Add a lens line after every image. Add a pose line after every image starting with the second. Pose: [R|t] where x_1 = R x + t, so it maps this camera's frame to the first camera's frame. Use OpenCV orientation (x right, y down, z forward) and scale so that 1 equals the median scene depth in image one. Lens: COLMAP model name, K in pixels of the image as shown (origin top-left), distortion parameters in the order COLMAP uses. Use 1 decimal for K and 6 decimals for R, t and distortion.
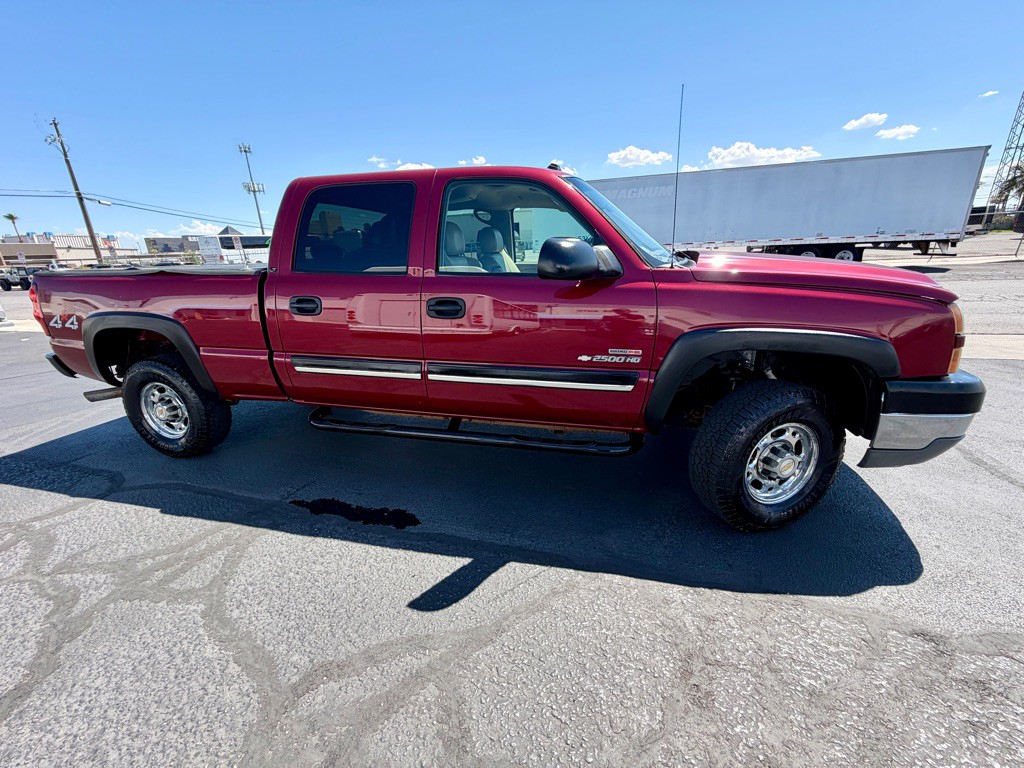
lens RADIAL K [[408.0, 0, 508.7], [0, 408.0, 387.2], [0, 0, 1]] dist [-0.001149, 0.000195]
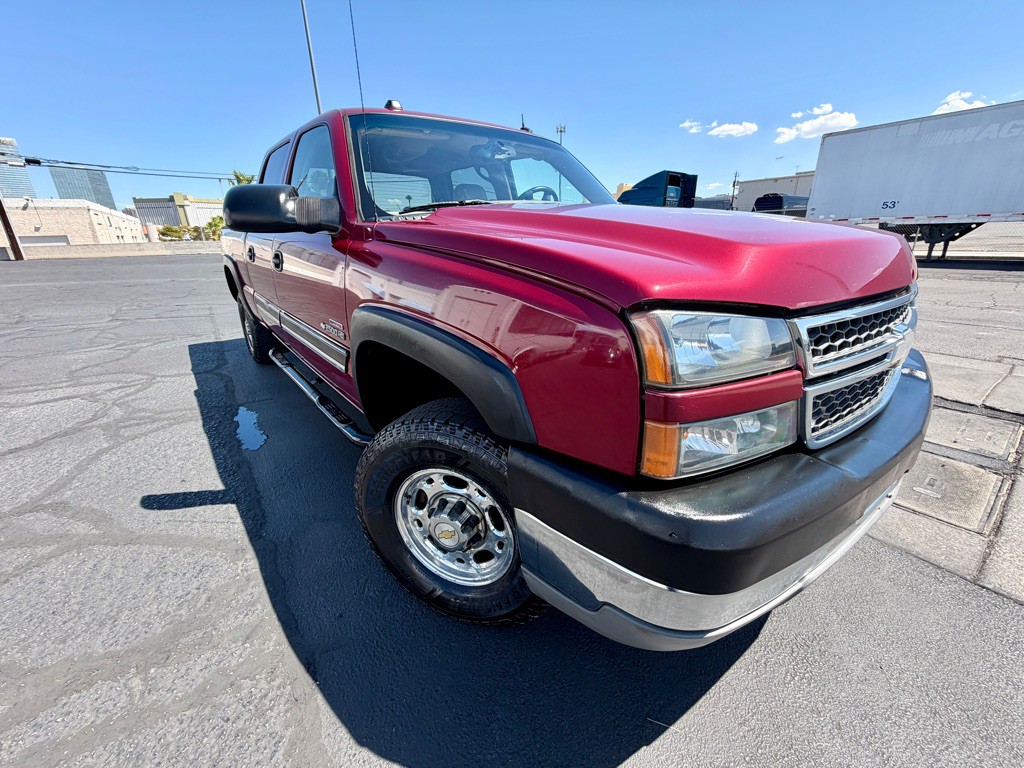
lens RADIAL K [[411.2, 0, 512.0], [0, 411.2, 384.0], [0, 0, 1]] dist [-0.001469, 0.000185]
pose [[0.796187, 0.222549, -0.562634, 1.245837], [-0.194676, 0.974675, 0.110045, -0.147331], [0.572876, 0.021915, 0.819349, 0.602711]]
